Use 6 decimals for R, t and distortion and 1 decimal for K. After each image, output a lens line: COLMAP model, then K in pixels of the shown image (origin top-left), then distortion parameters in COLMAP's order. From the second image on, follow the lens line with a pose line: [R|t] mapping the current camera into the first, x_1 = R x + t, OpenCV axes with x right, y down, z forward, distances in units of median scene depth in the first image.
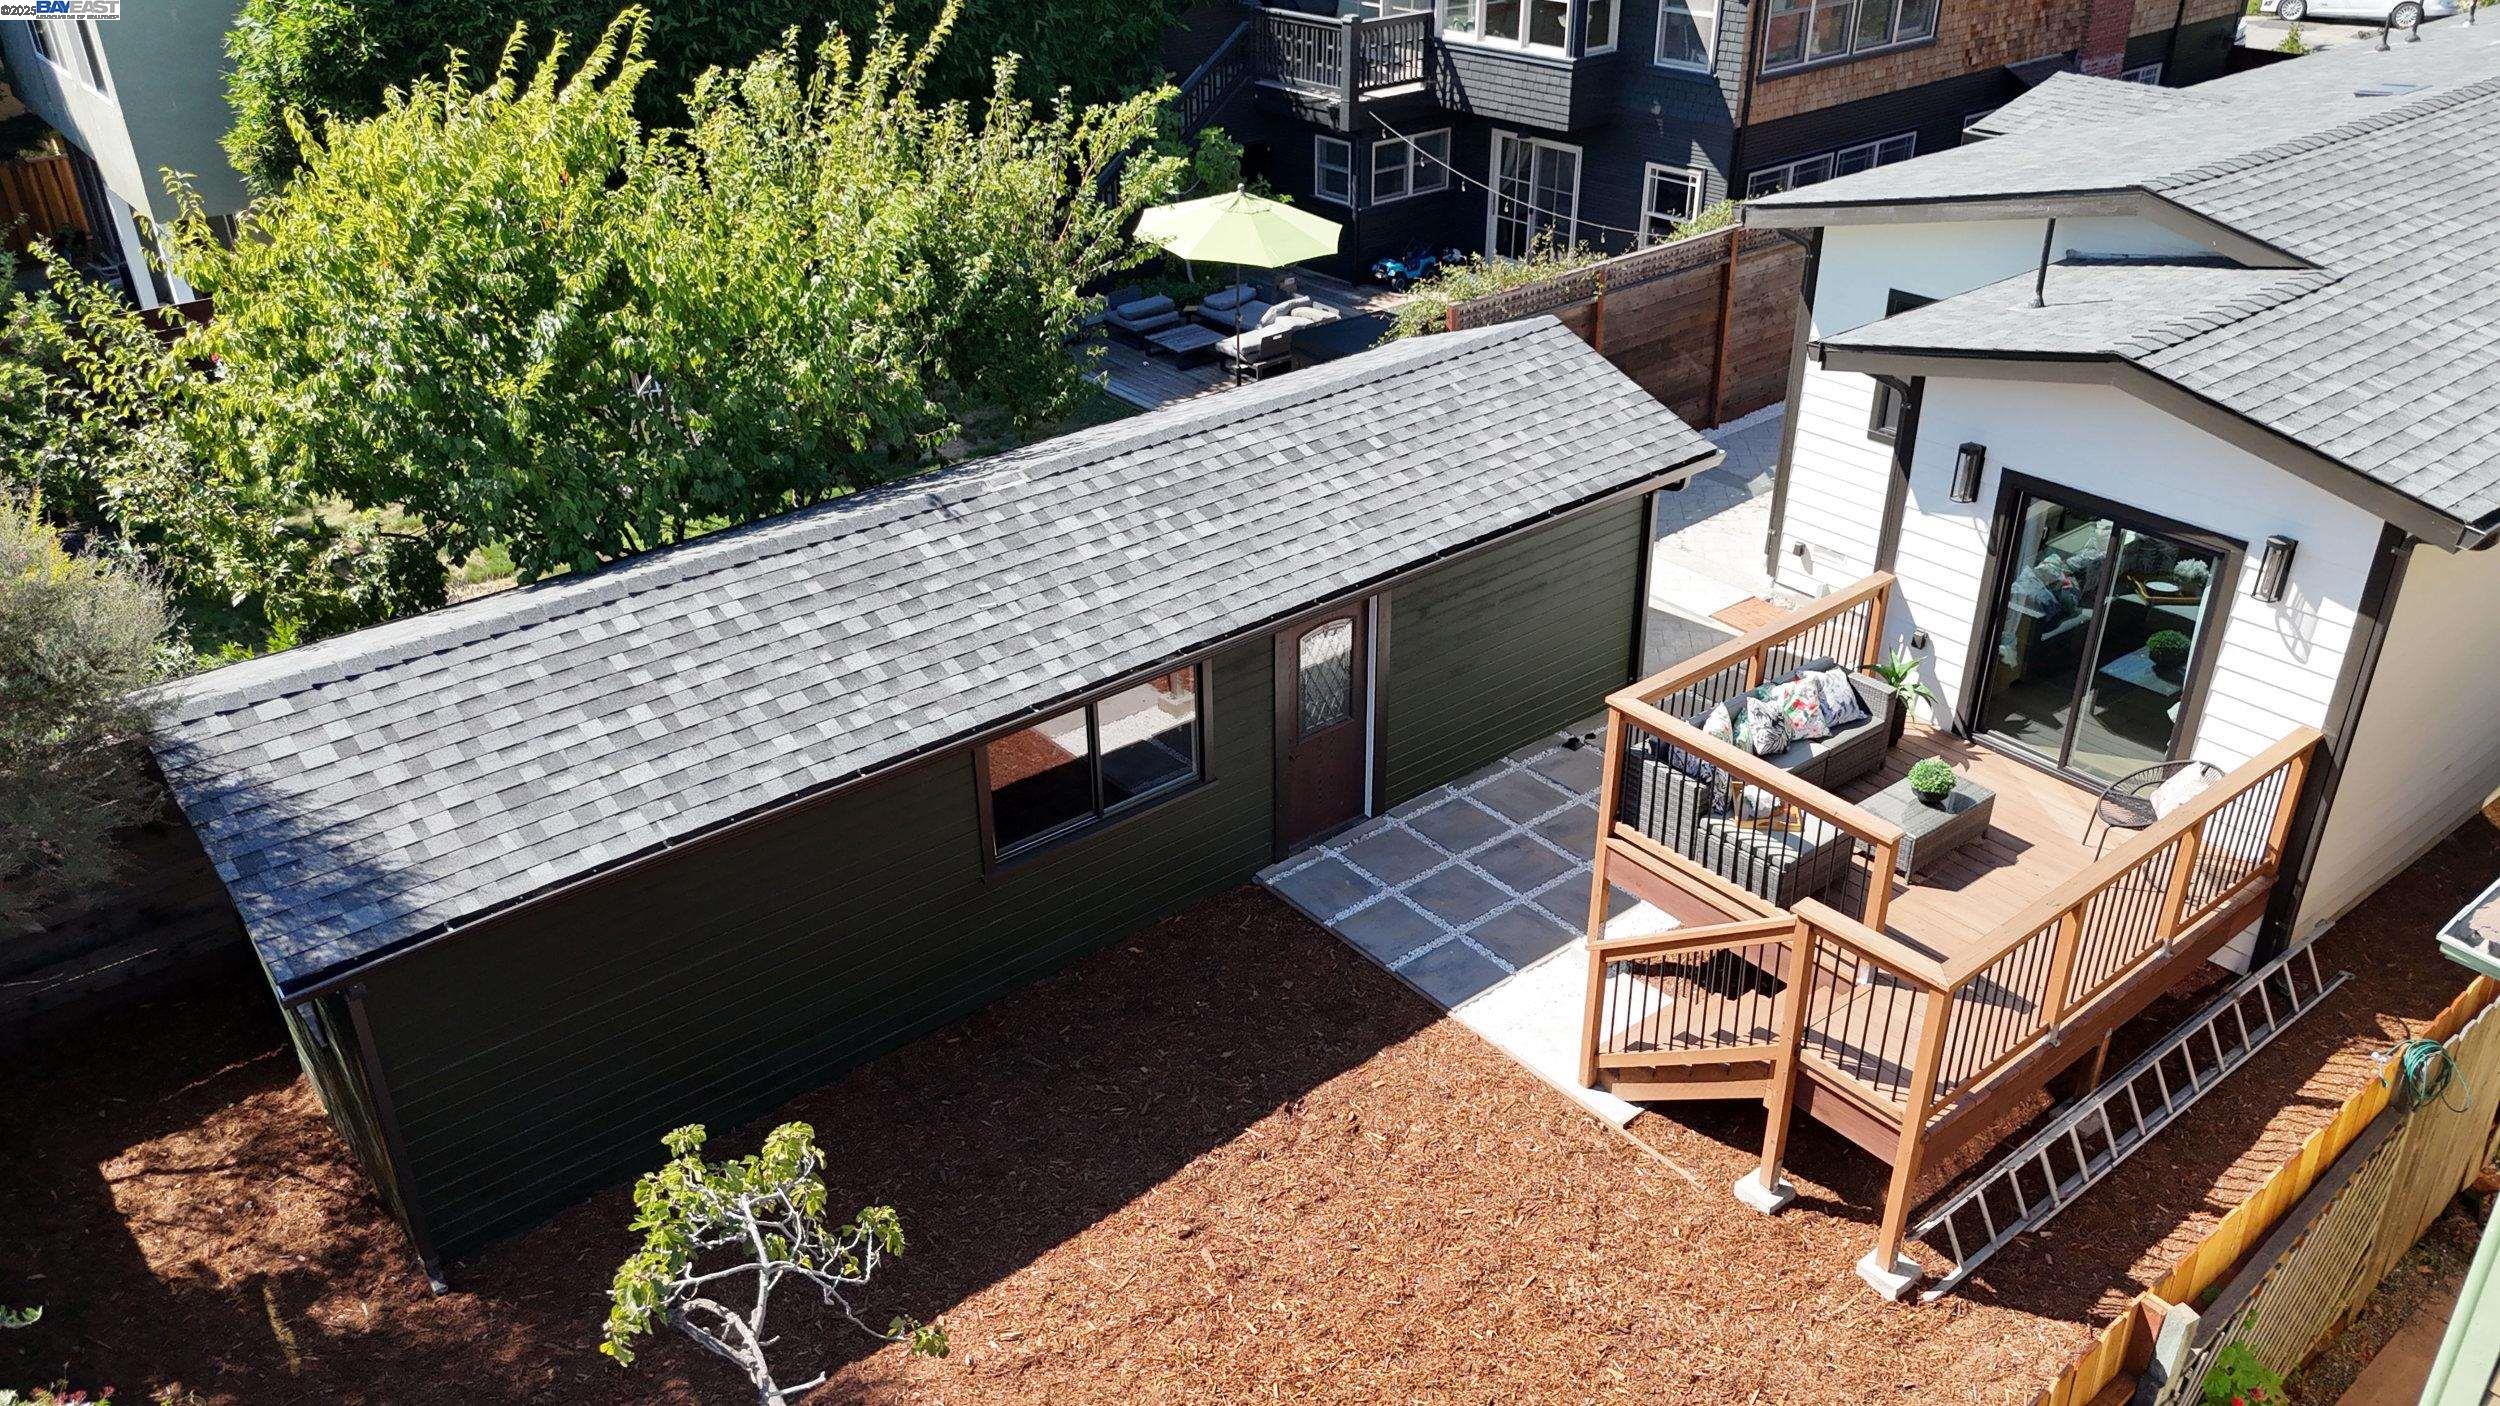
lens RADIAL K [[1825.1, 0, 1248.9], [0, 1825.1, 698.9], [0, 0, 1]] dist [-0.005269, -0.002397]
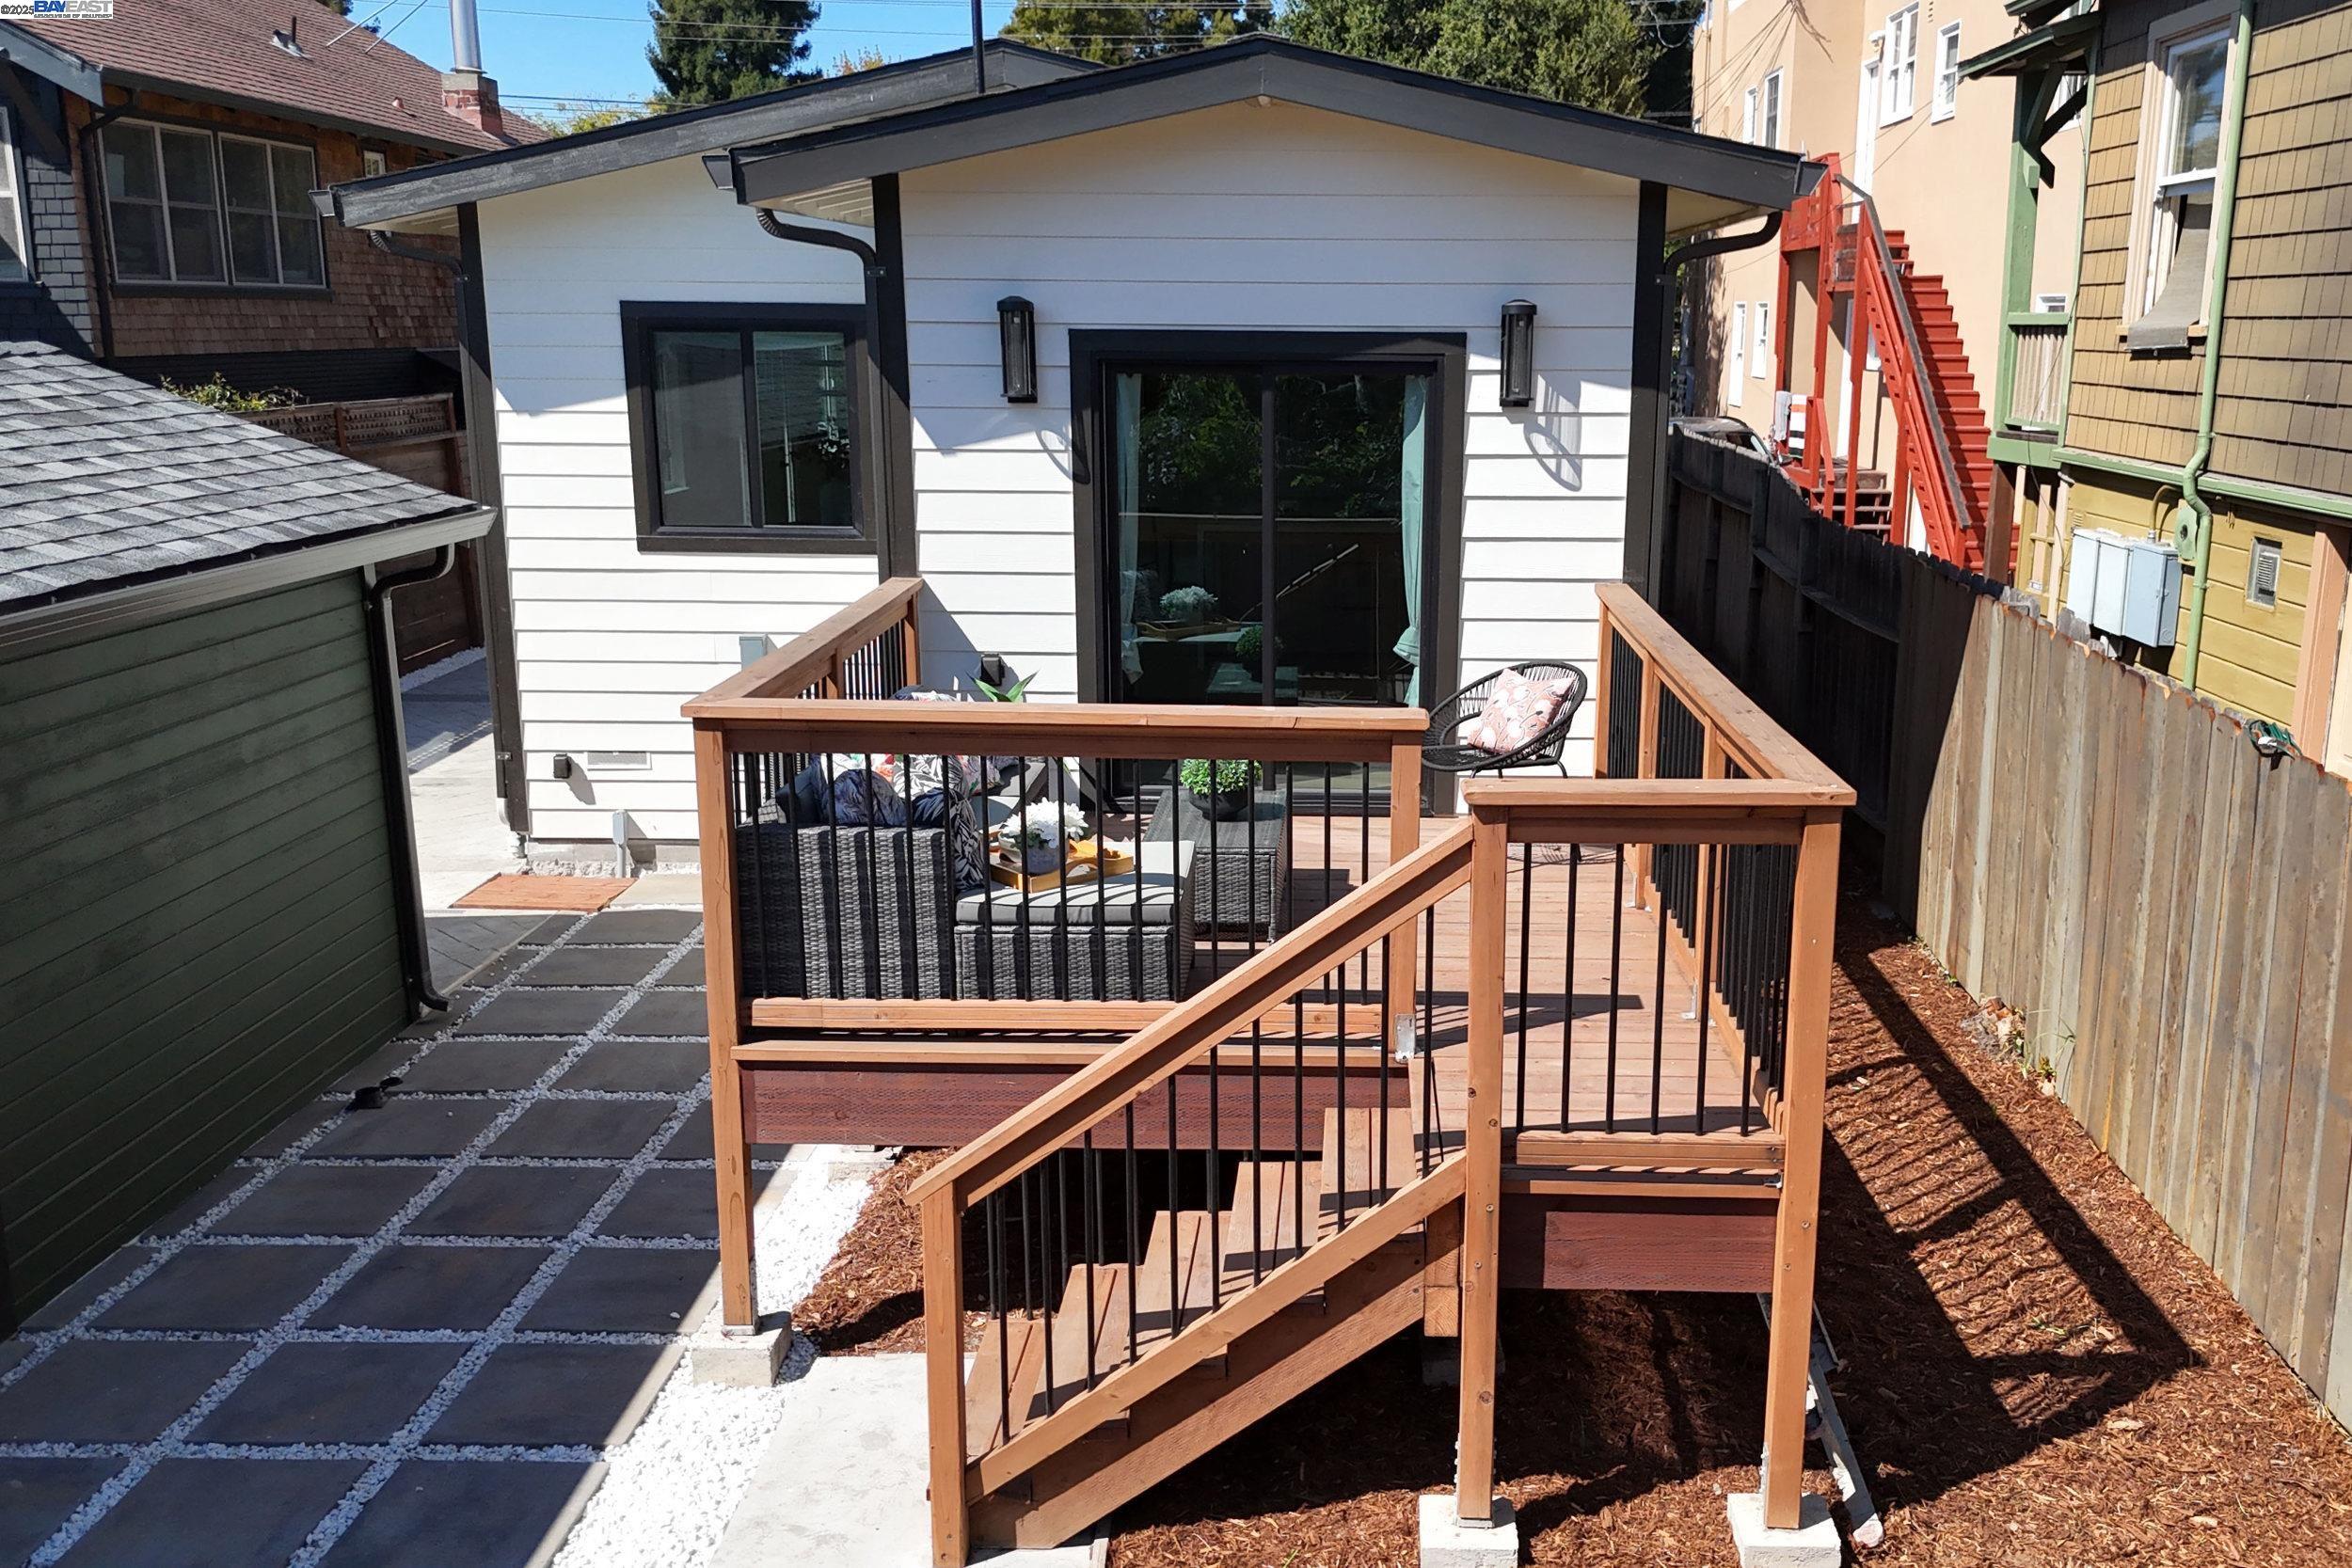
lens RADIAL K [[2041.5, 0, 1267.2], [0, 2041.5, 791.1], [0, 0, 1]] dist [0.040728, -0.007777]
pose [[0.637115, -0.150258, 0.755981, -0.091910], [0.356842, 0.926871, -0.116510, 0.123078], [-0.683190, 0.343996, 0.644141, 0.563670]]
